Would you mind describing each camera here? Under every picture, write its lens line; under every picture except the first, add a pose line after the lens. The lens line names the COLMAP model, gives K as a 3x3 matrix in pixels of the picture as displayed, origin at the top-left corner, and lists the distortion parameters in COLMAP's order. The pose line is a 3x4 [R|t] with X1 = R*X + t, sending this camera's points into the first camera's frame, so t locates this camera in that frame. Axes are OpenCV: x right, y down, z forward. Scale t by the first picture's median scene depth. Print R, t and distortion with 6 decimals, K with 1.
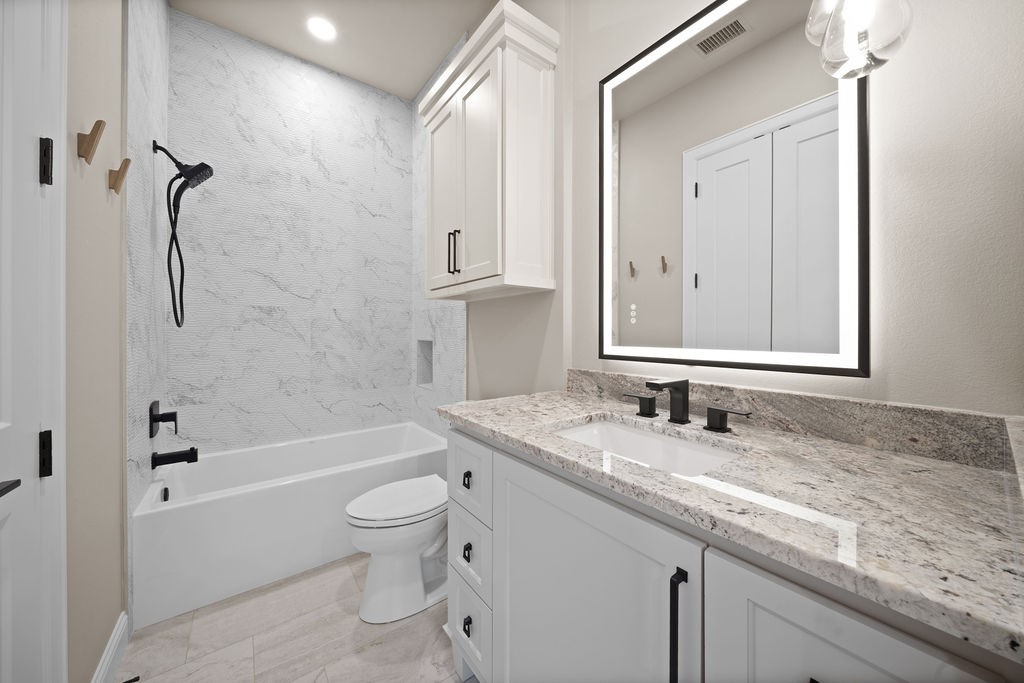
lens RADIAL K [[357.6, 0, 504.2], [0, 357.6, 325.7], [0, 0, 1]] dist [-0.009887, -0.000103]
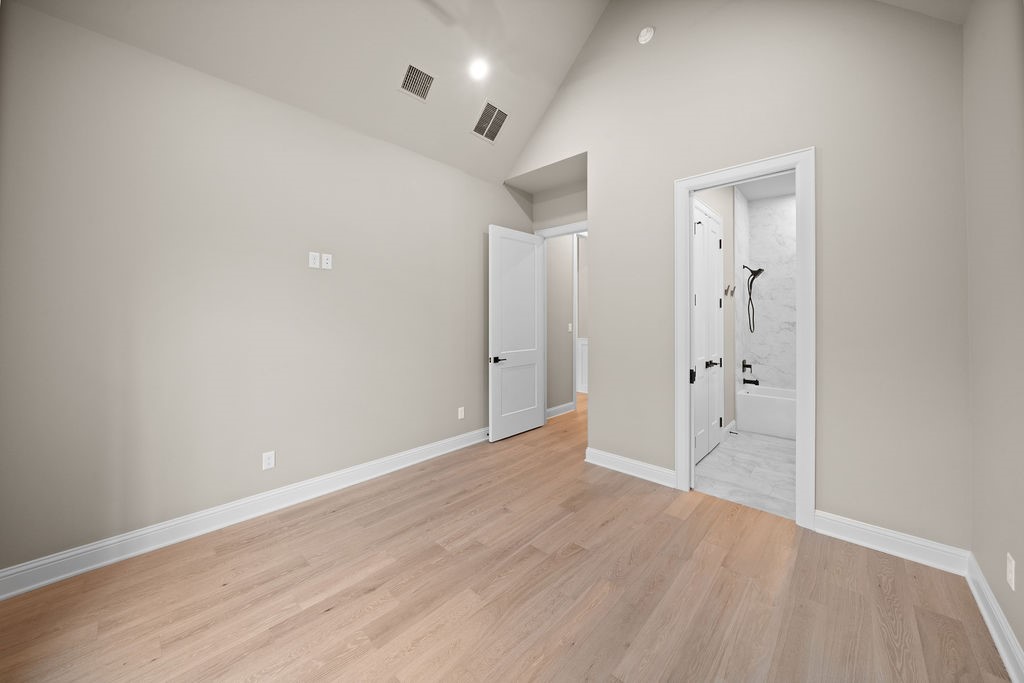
lens RADIAL K [[357.6, 0, 504.2], [0, 357.6, 325.7], [0, 0, 1]] dist [-0.009887, -0.000103]
pose [[0.180406, 0.006155, -0.983573, 0.437633], [0.006709, 0.999949, 0.007488, -0.024700], [0.983569, -0.007949, 0.180356, -0.417378]]
